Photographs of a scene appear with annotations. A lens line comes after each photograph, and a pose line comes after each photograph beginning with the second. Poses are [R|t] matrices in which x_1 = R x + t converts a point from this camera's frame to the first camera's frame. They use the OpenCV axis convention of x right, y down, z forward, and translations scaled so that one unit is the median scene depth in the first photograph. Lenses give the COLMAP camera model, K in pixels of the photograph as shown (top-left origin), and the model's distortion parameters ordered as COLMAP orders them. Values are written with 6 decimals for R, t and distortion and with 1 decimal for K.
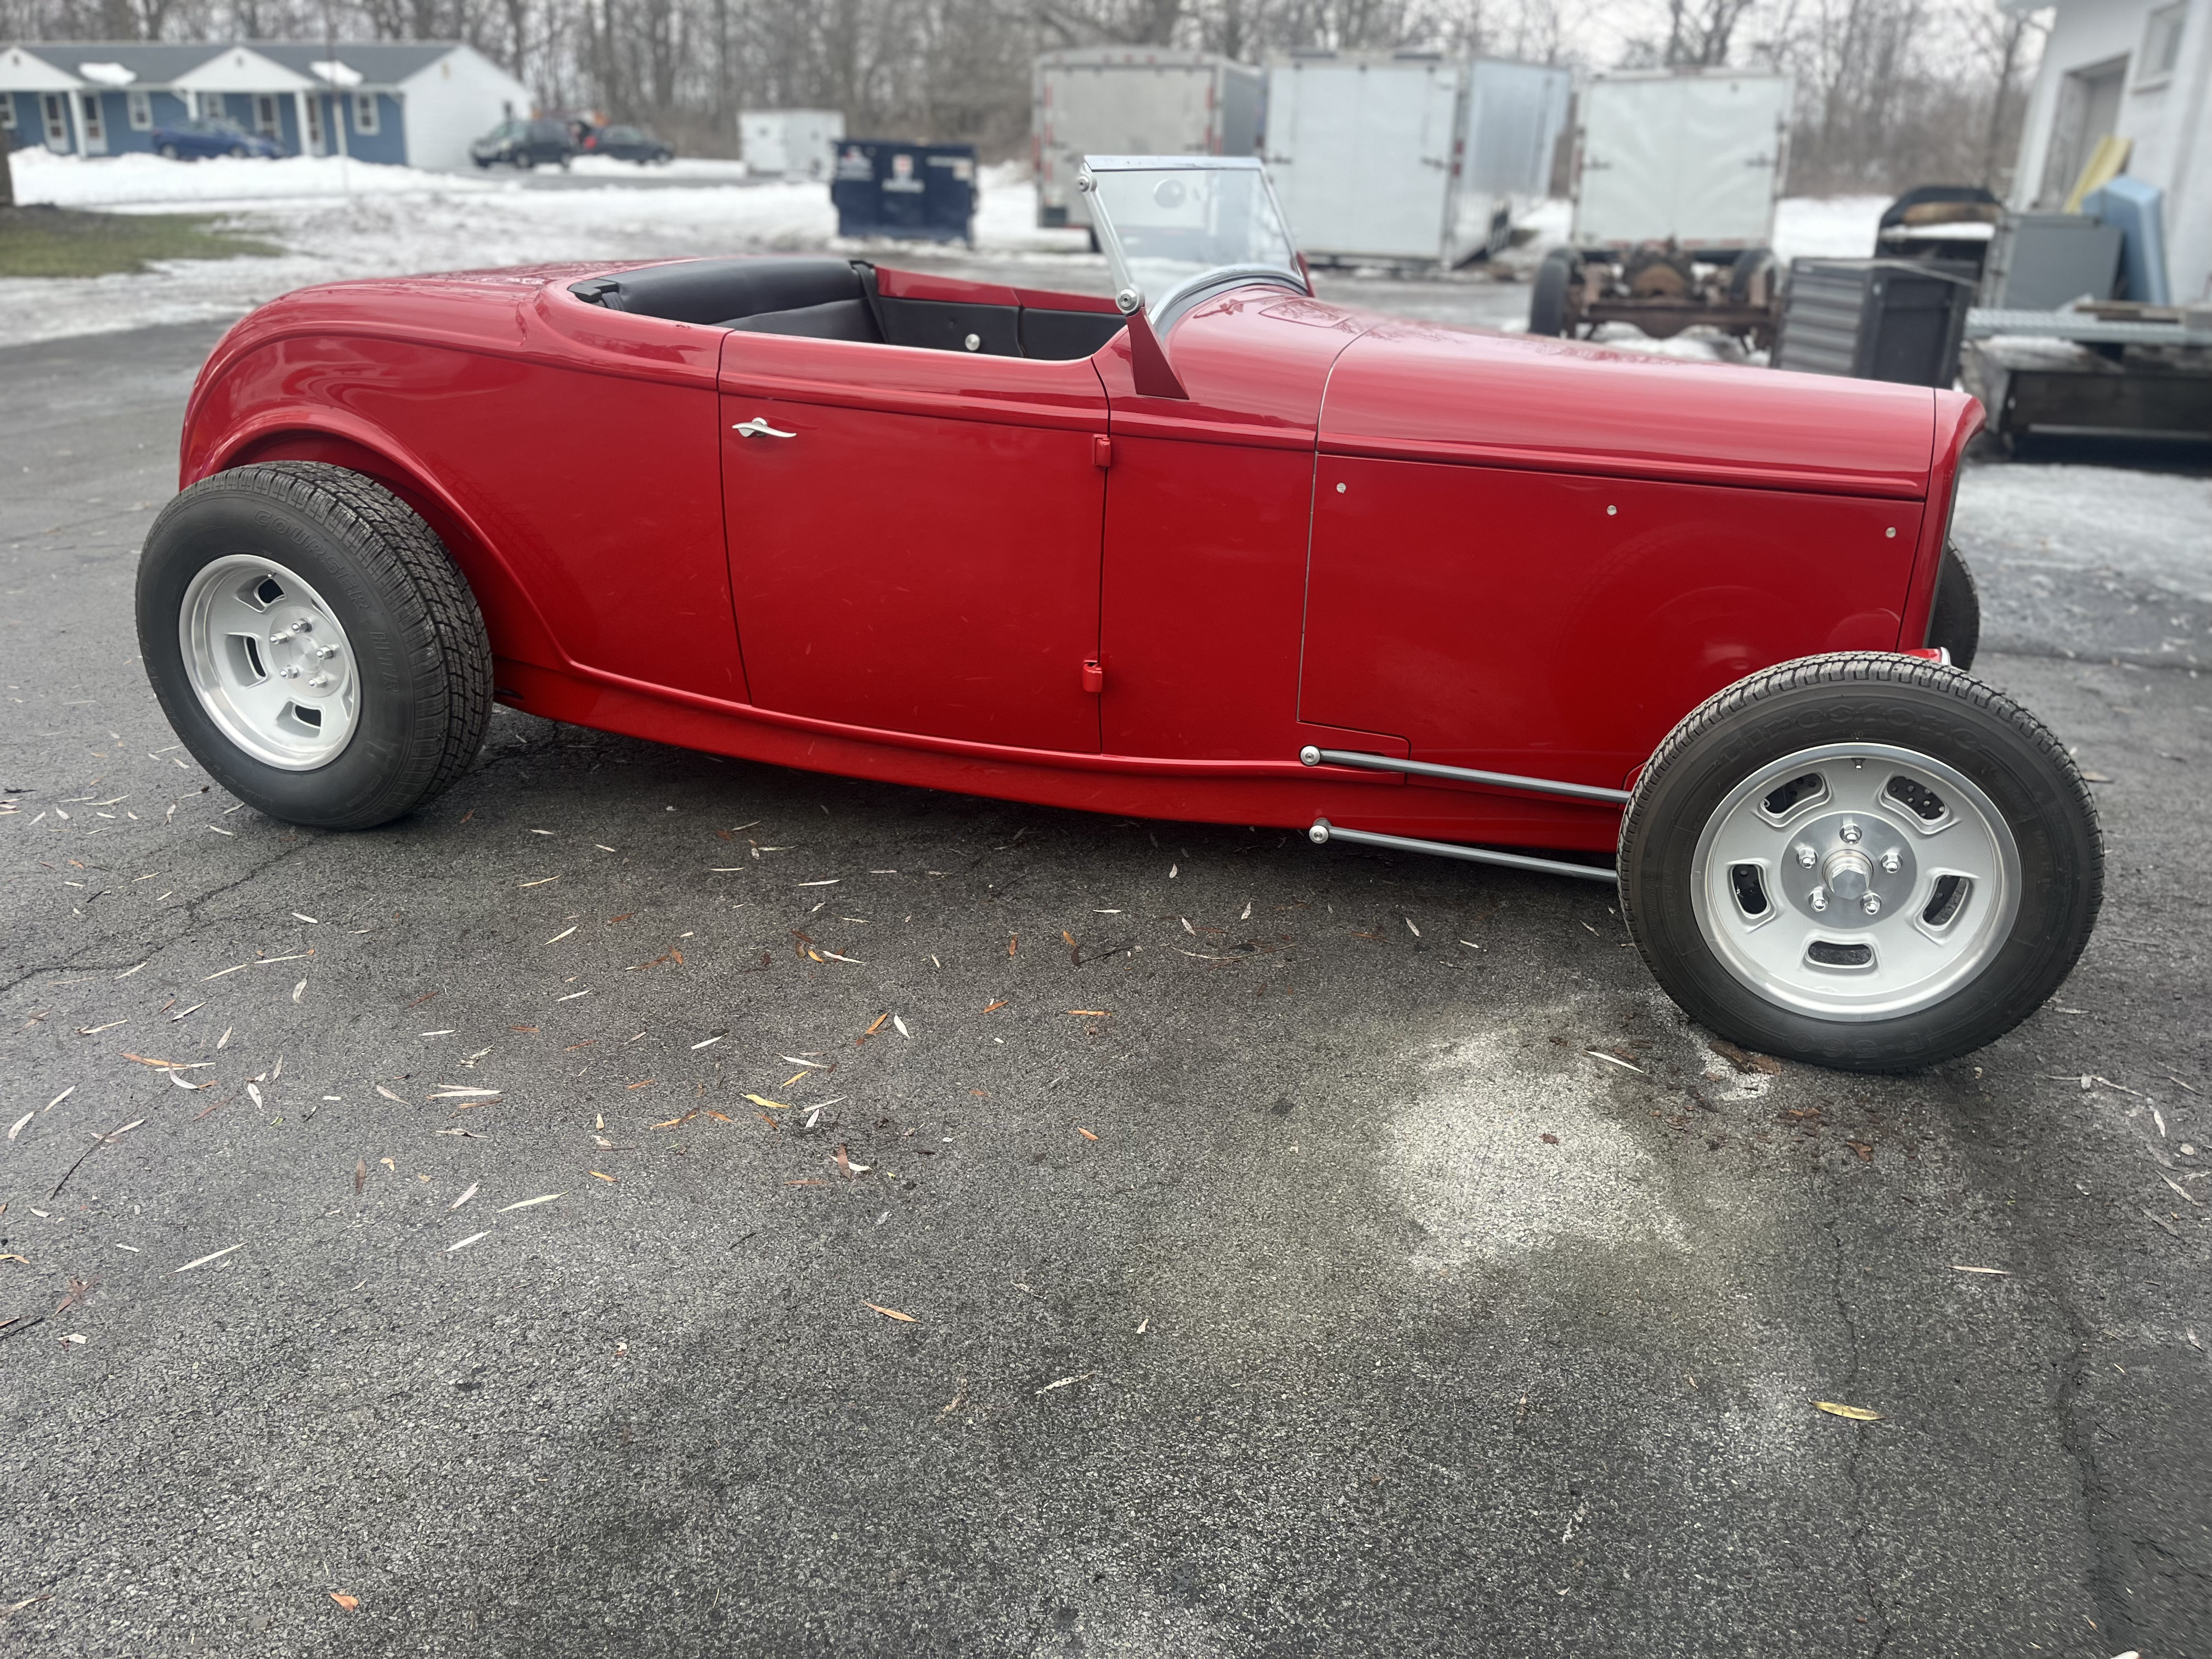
lens RADIAL K [[1684.9, 0, 1104.0], [0, 1684.9, 848.6], [0, 0, 1]] dist [0.090984, -0.130991]
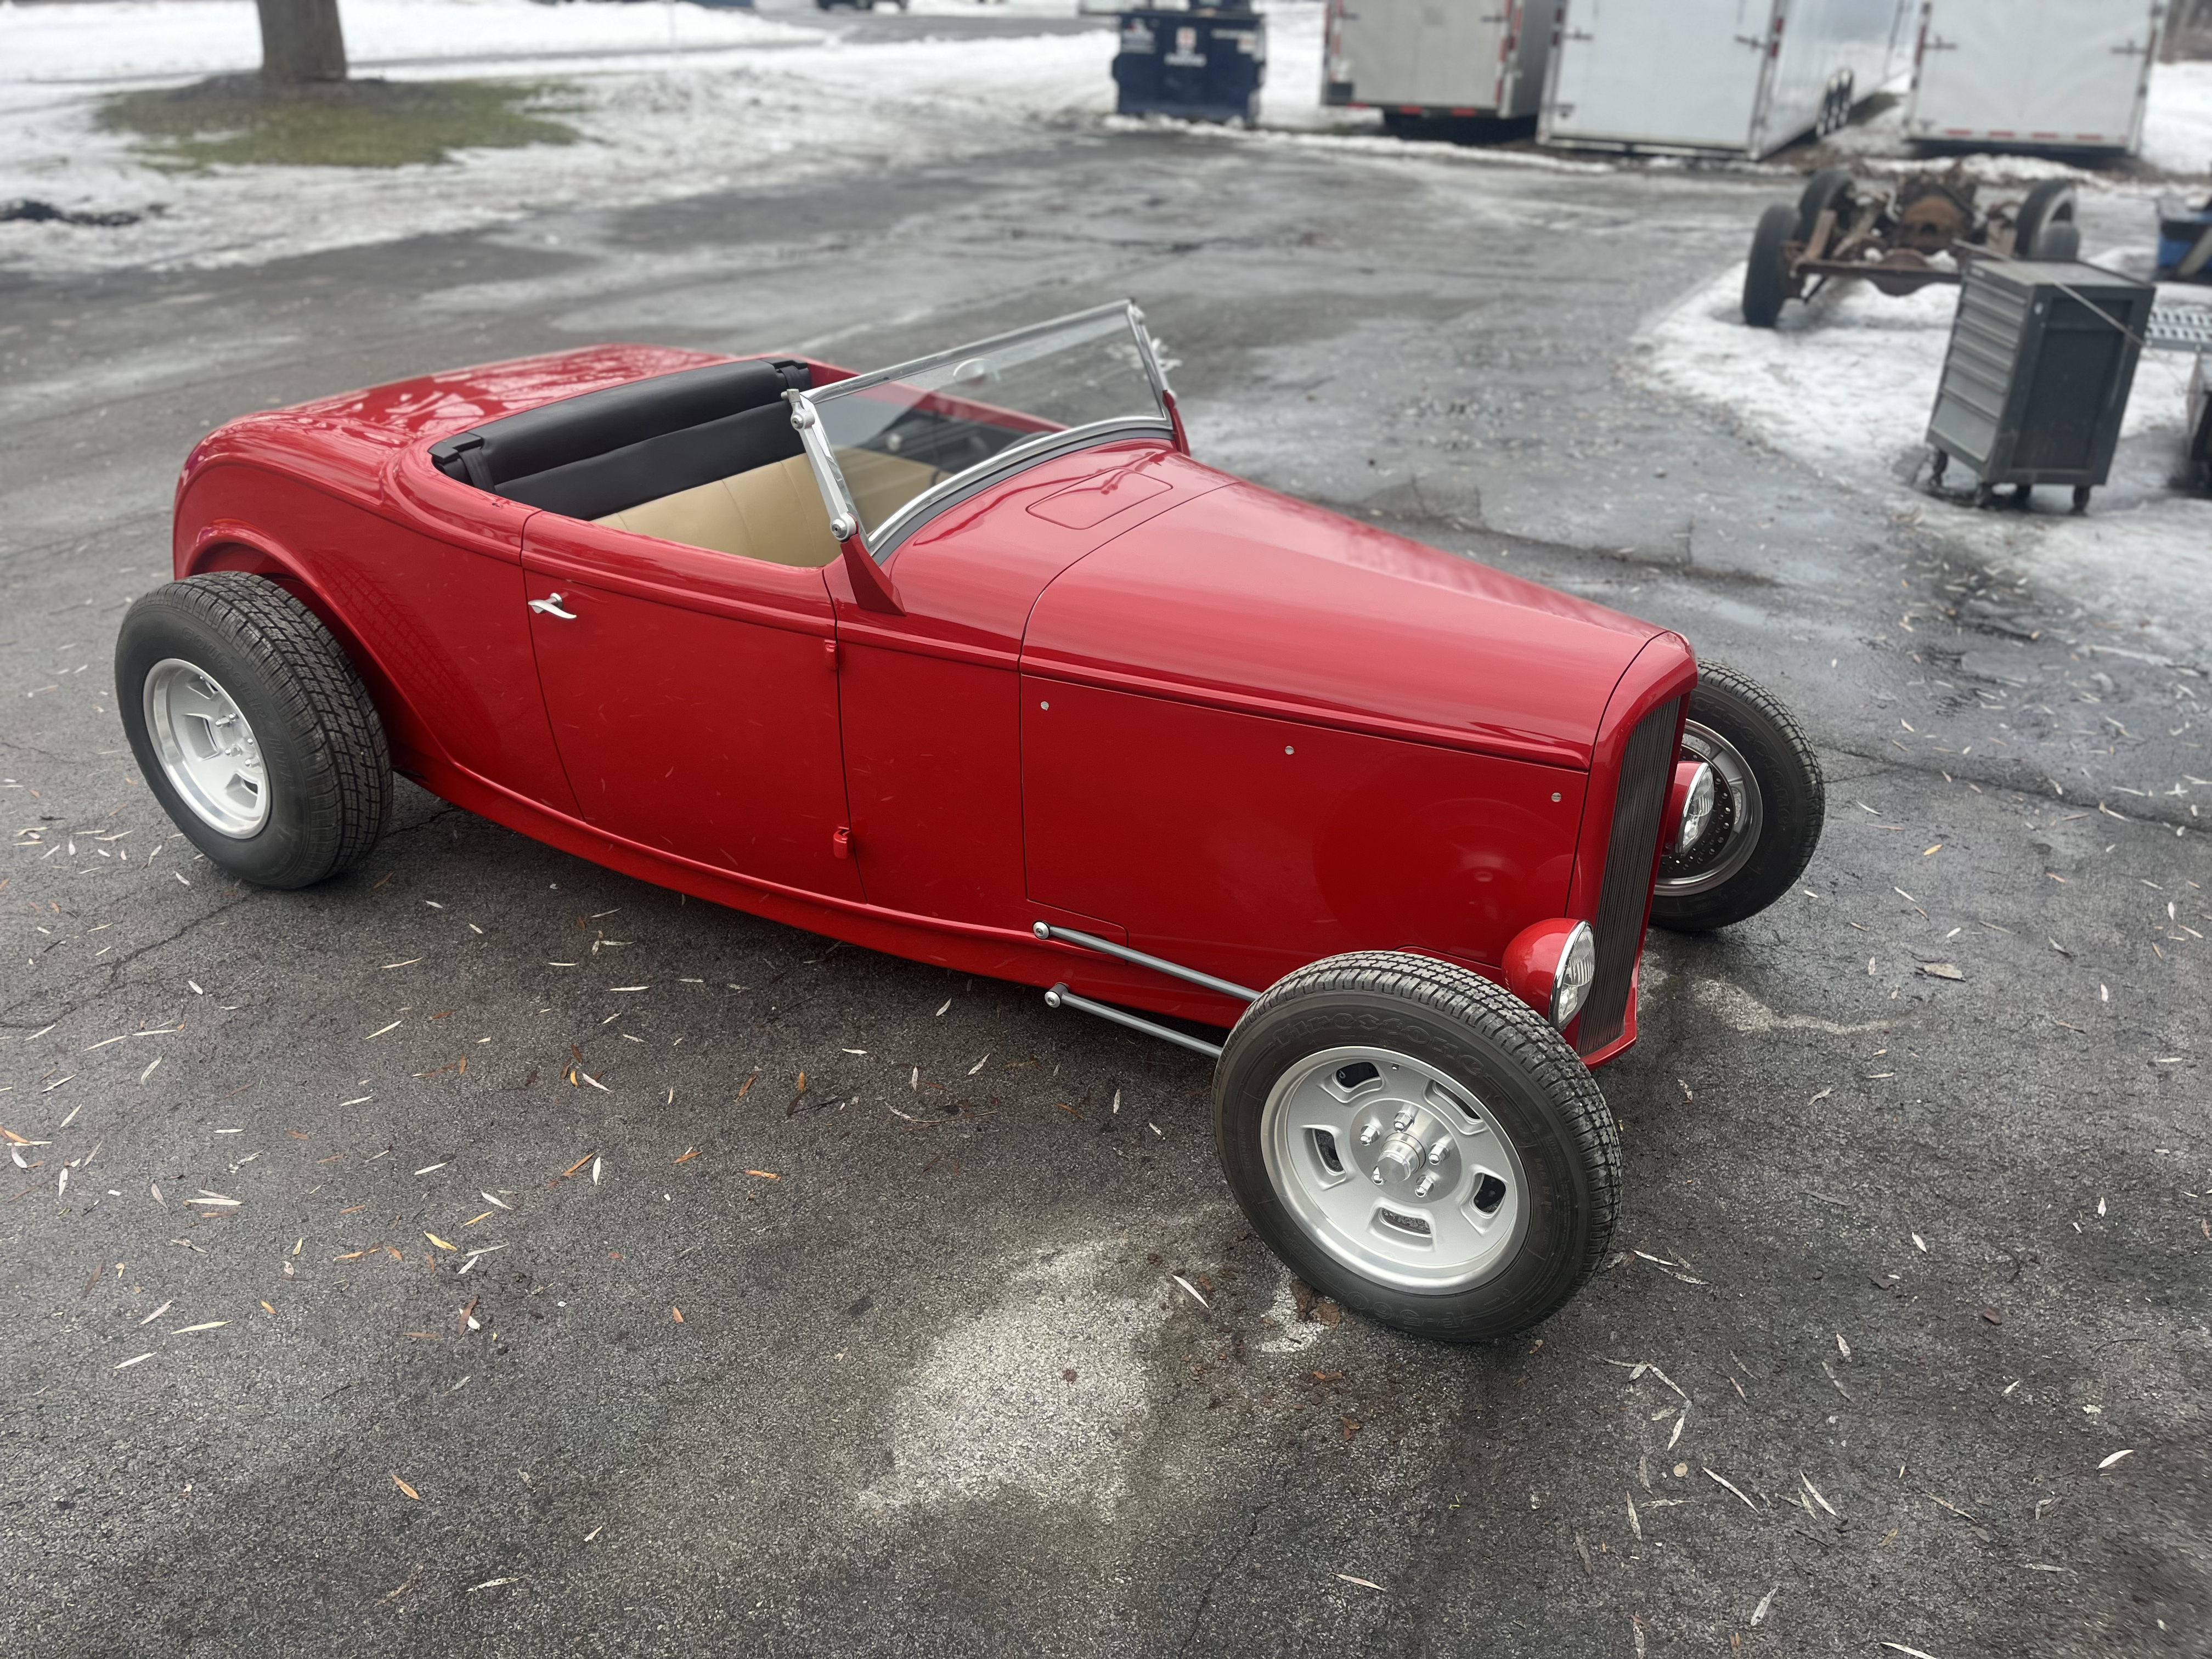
lens RADIAL K [[1682.3, 0, 1100.3], [0, 1682.3, 858.2], [0, 0, 1]] dist [0.080386, -0.102835]
pose [[0.980471, 0.089096, -0.175322, 0.327161], [-0.072429, 0.992420, 0.099278, -0.200101], [0.182838, -0.084640, 0.979493, -0.031028]]
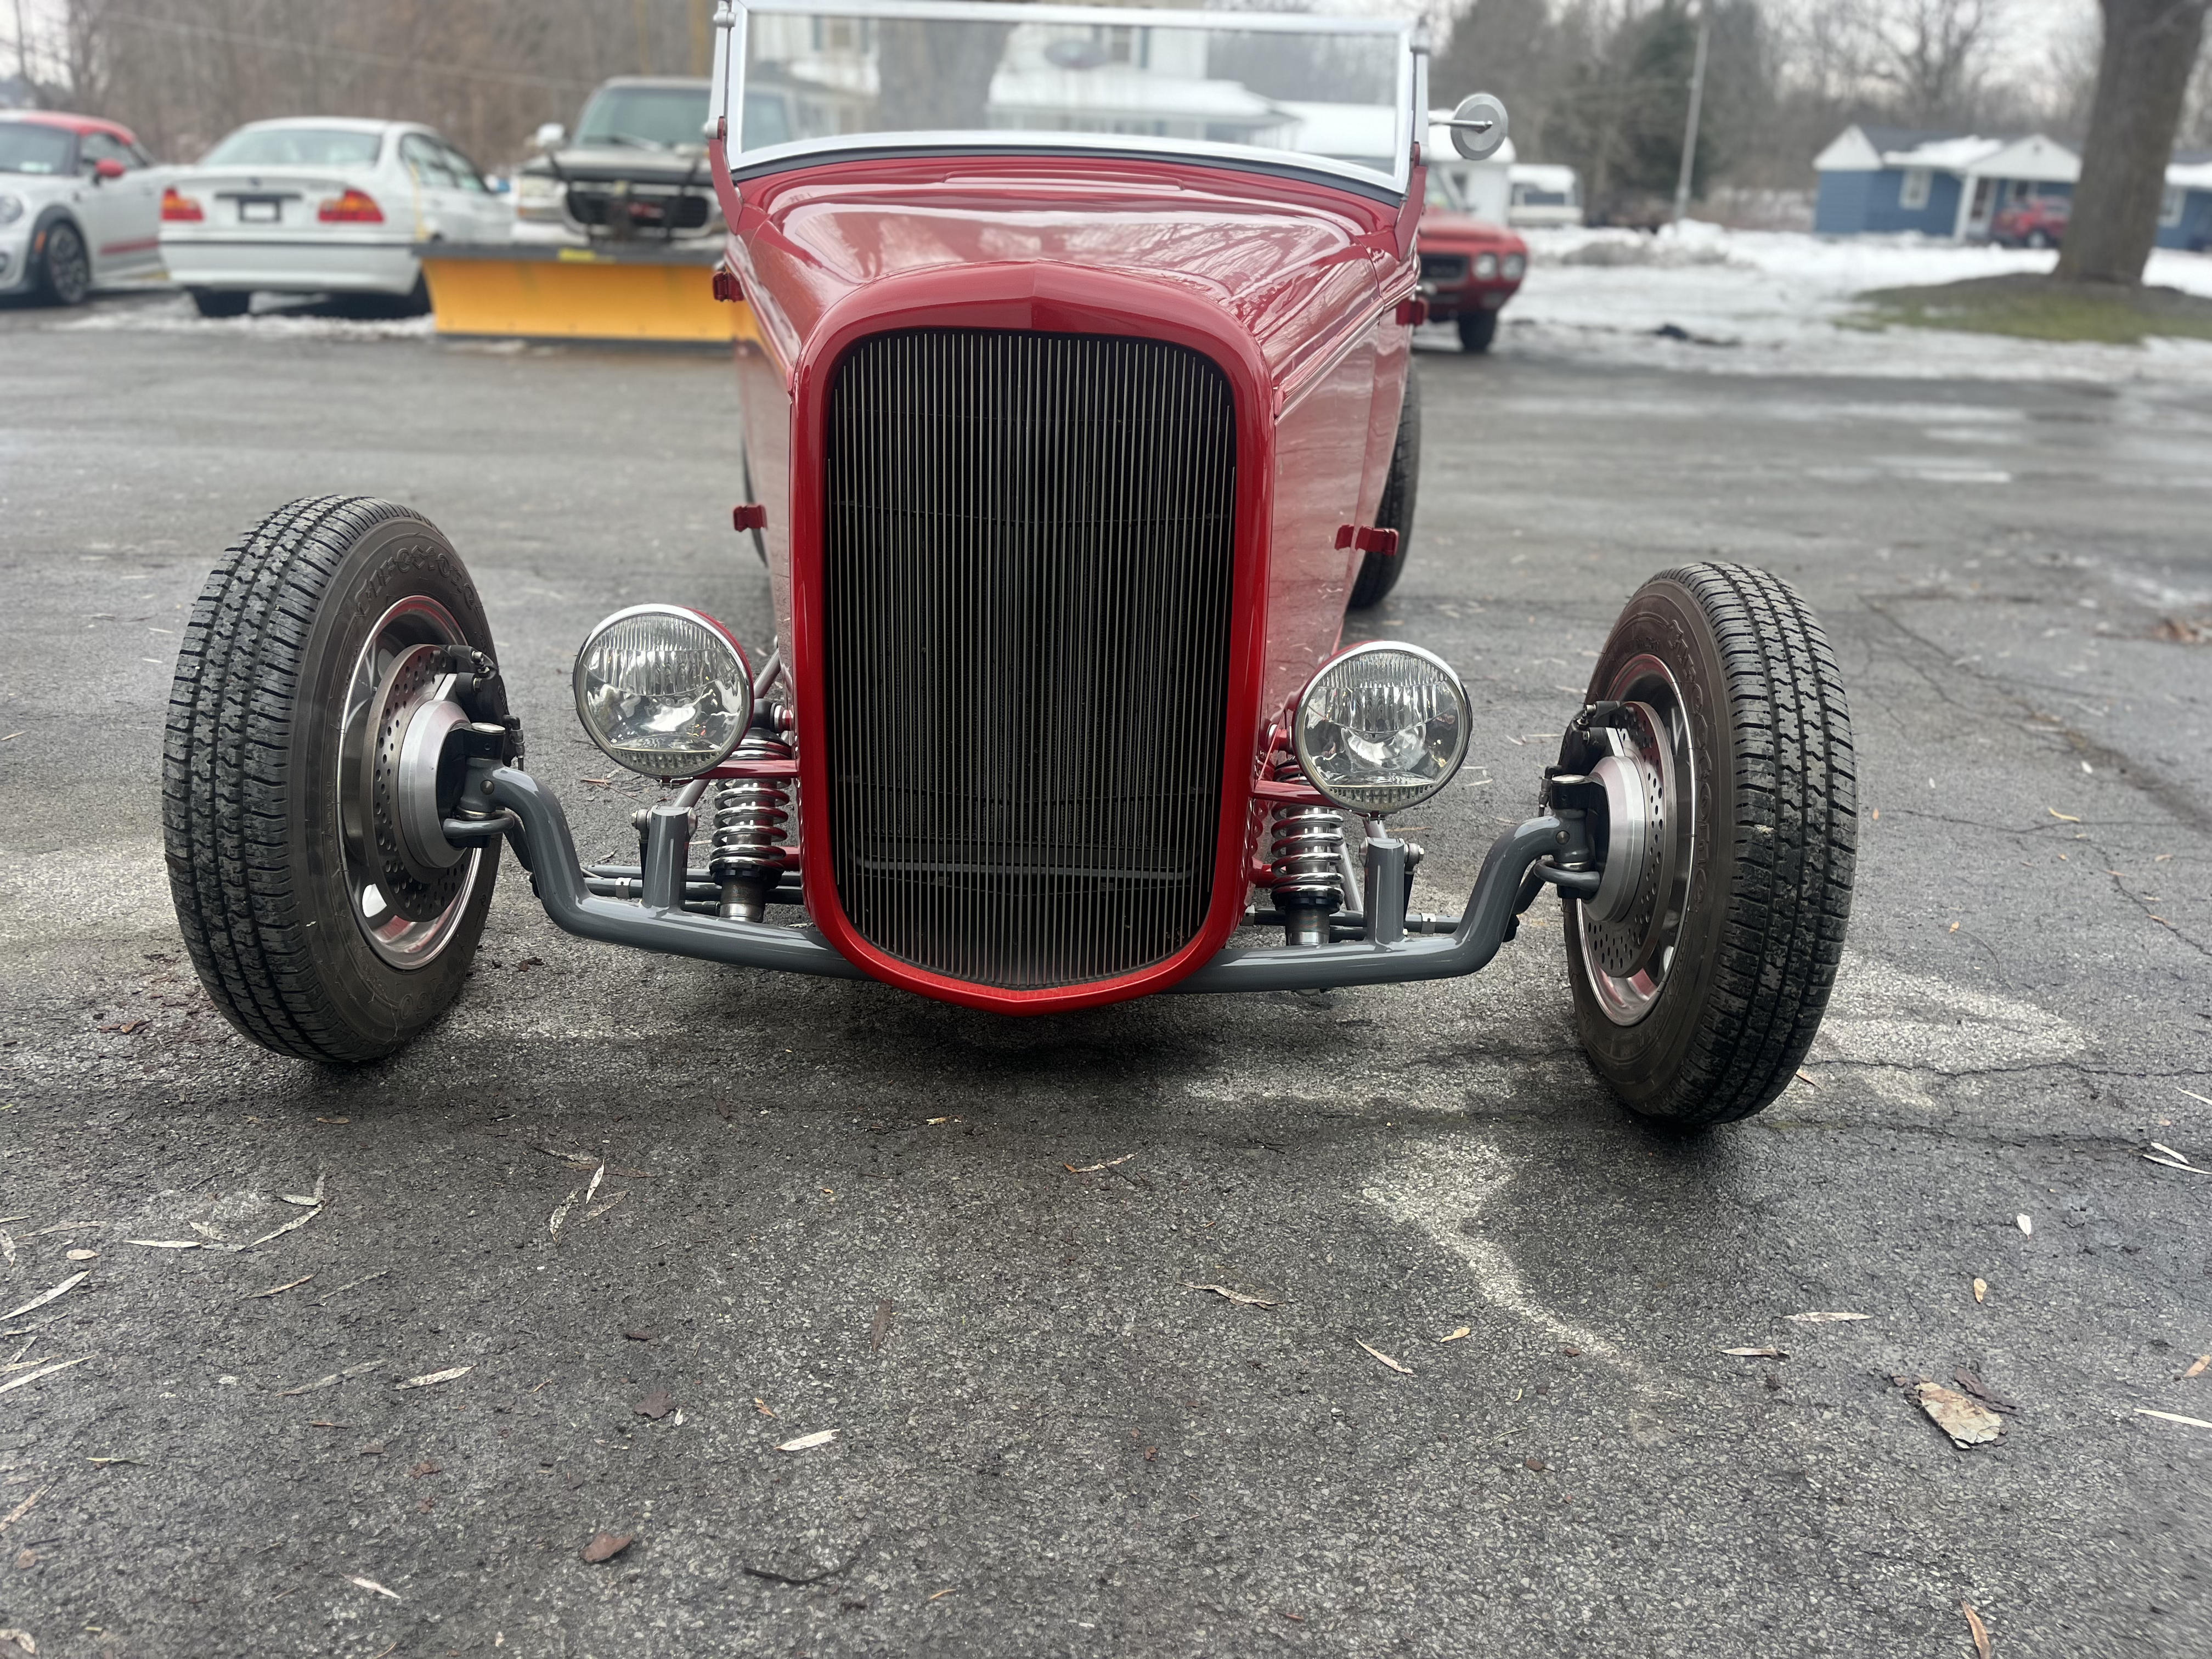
lens RADIAL K [[1690.6, 0, 1125.0], [0, 1690.6, 859.2], [0, 0, 1]] dist [0.084885, -0.119018]
pose [[0.334369, 0.335339, -0.880764, 0.982287], [-0.388983, 0.900344, 0.195122, -0.191011], [0.858423, 0.277359, 0.431489, 0.762180]]
